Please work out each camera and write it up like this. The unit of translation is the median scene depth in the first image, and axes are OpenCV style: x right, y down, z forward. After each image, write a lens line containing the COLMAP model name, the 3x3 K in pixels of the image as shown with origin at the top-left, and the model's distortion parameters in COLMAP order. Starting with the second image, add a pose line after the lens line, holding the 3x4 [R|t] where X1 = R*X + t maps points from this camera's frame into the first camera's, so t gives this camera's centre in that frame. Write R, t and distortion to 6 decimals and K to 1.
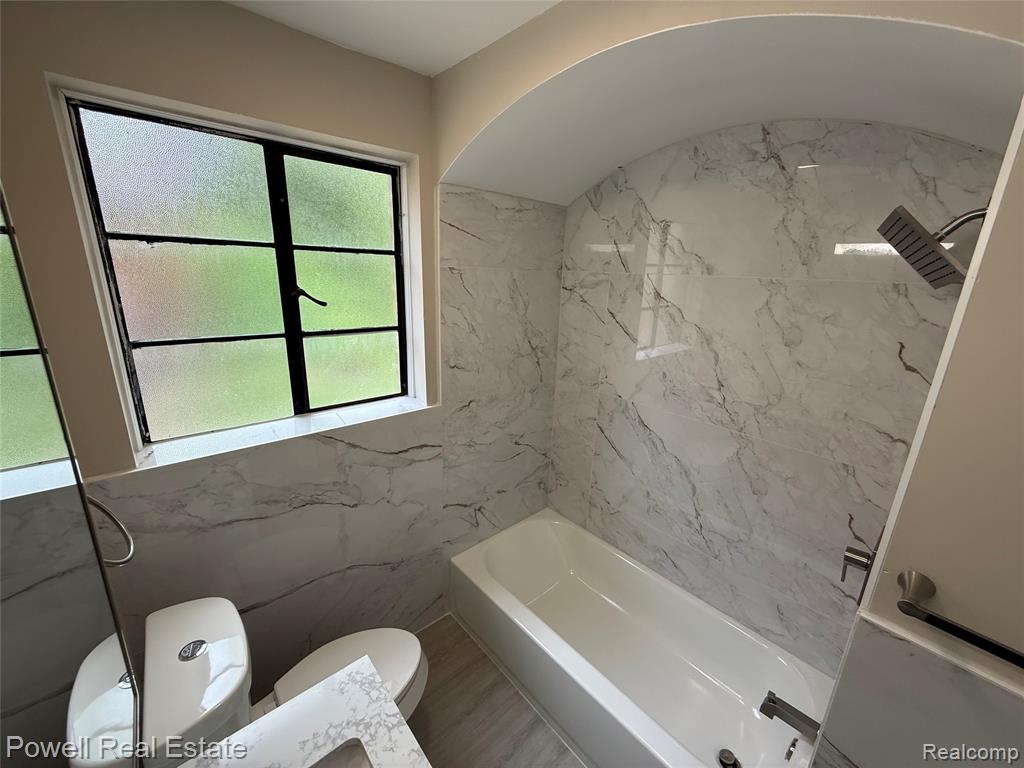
lens RADIAL K [[408.8, 0, 512.0], [0, 408.8, 384.0], [0, 0, 1]] dist [-0.000468, -0.000083]
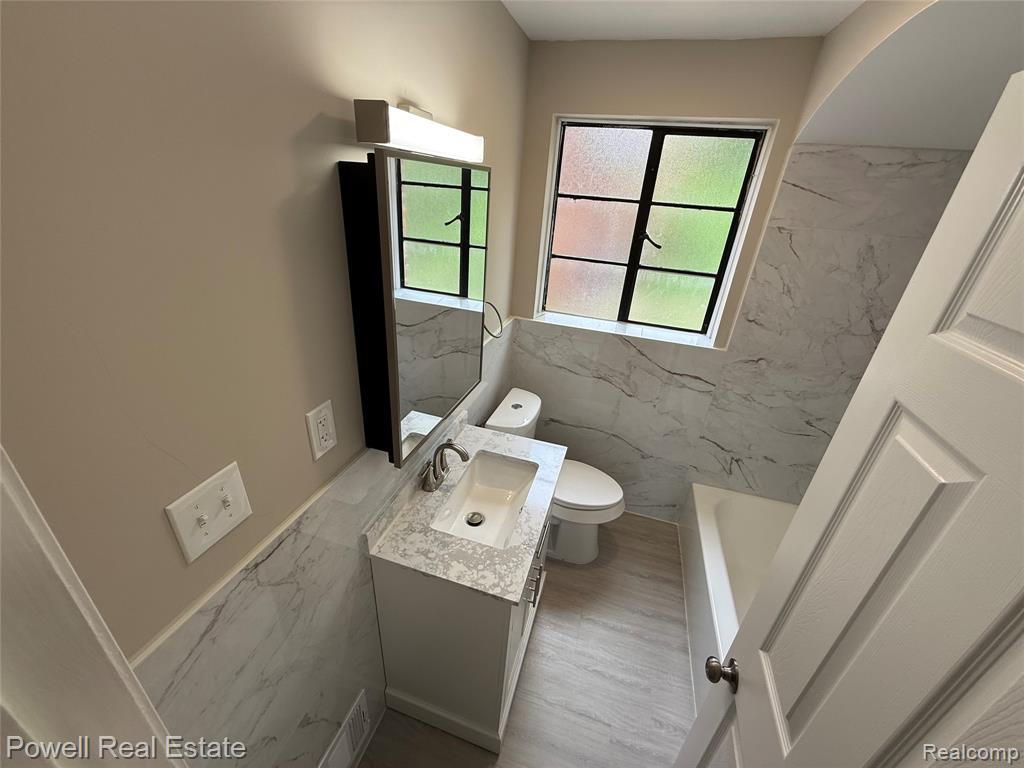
lens RADIAL K [[408.8, 0, 512.0], [0, 408.8, 384.0], [0, 0, 1]] dist [-0.000468, -0.000083]
pose [[0.529035, 0.374263, -0.761610, 0.424536], [-0.277187, 0.924474, 0.261754, 0.005643], [0.802053, 0.072631, 0.592820, -0.147319]]
